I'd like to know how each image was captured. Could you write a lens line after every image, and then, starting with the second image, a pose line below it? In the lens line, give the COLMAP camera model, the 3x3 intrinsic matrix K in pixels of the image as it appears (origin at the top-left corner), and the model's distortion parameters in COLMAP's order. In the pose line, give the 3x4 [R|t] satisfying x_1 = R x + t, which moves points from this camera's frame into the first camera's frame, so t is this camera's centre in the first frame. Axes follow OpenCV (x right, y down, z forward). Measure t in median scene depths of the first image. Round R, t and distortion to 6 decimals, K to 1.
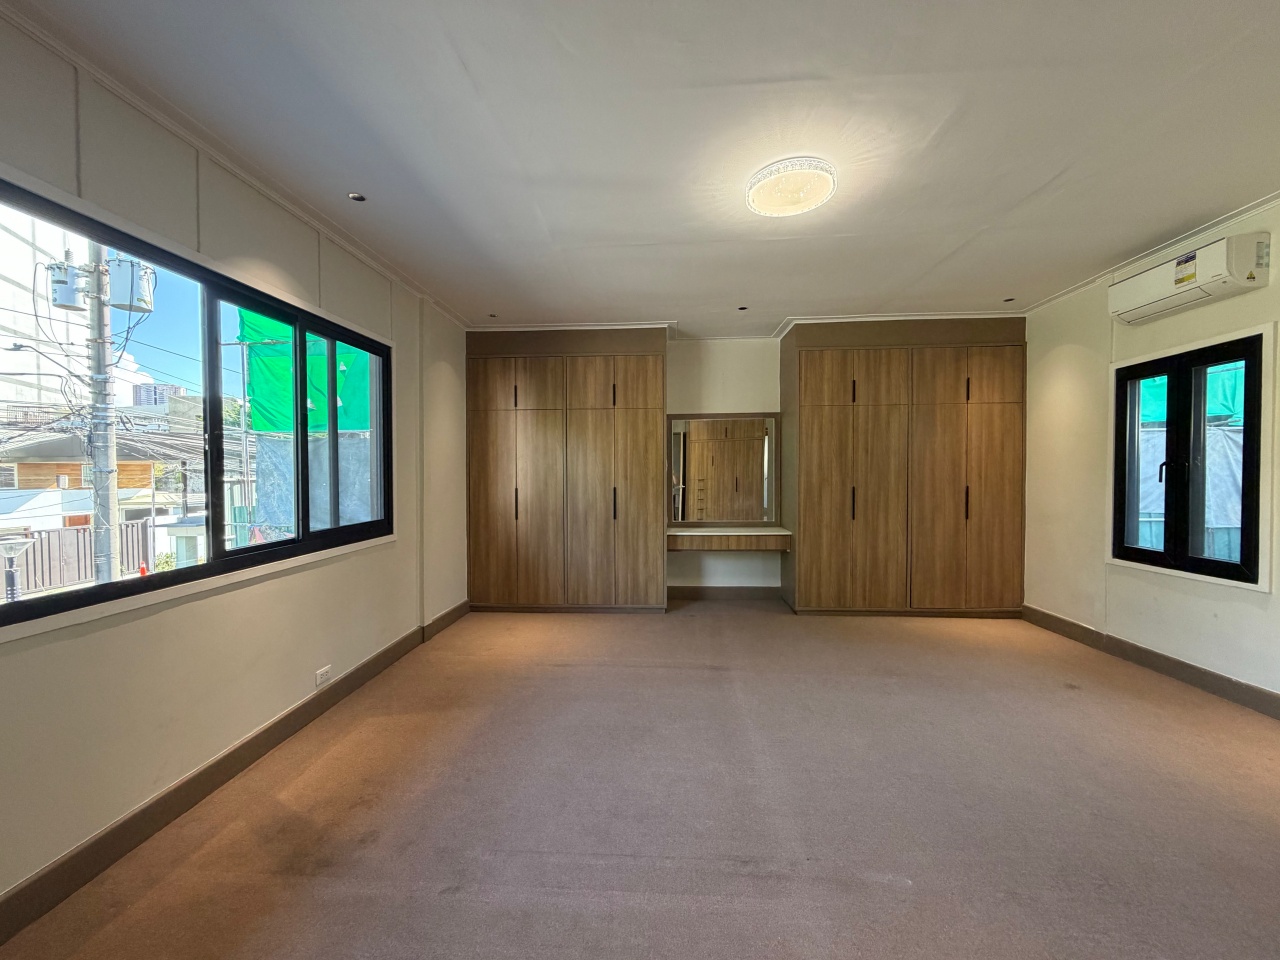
lens RADIAL K [[508.0, 0, 635.5], [0, 508.0, 479.7], [0, 0, 1]] dist [0.000268, 0.000003]
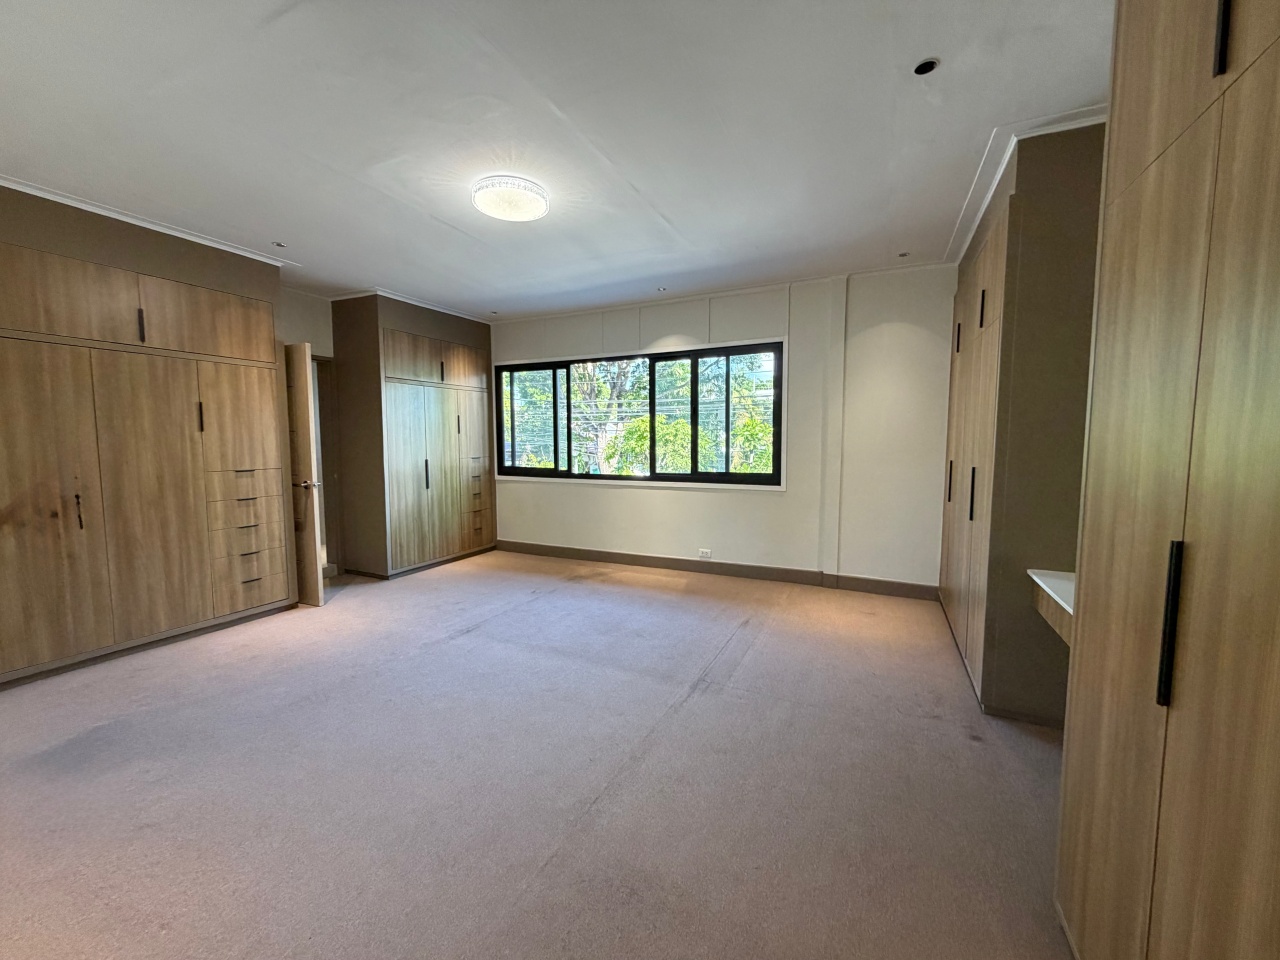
lens RADIAL K [[508.0, 0, 635.5], [0, 508.0, 479.7], [0, 0, 1]] dist [0.000268, 0.000003]
pose [[-0.379974, 0.086719, -0.920923, 1.116894], [-0.003228, 0.995465, 0.095070, -0.041232], [0.924992, 0.039096, -0.377971, 1.467000]]
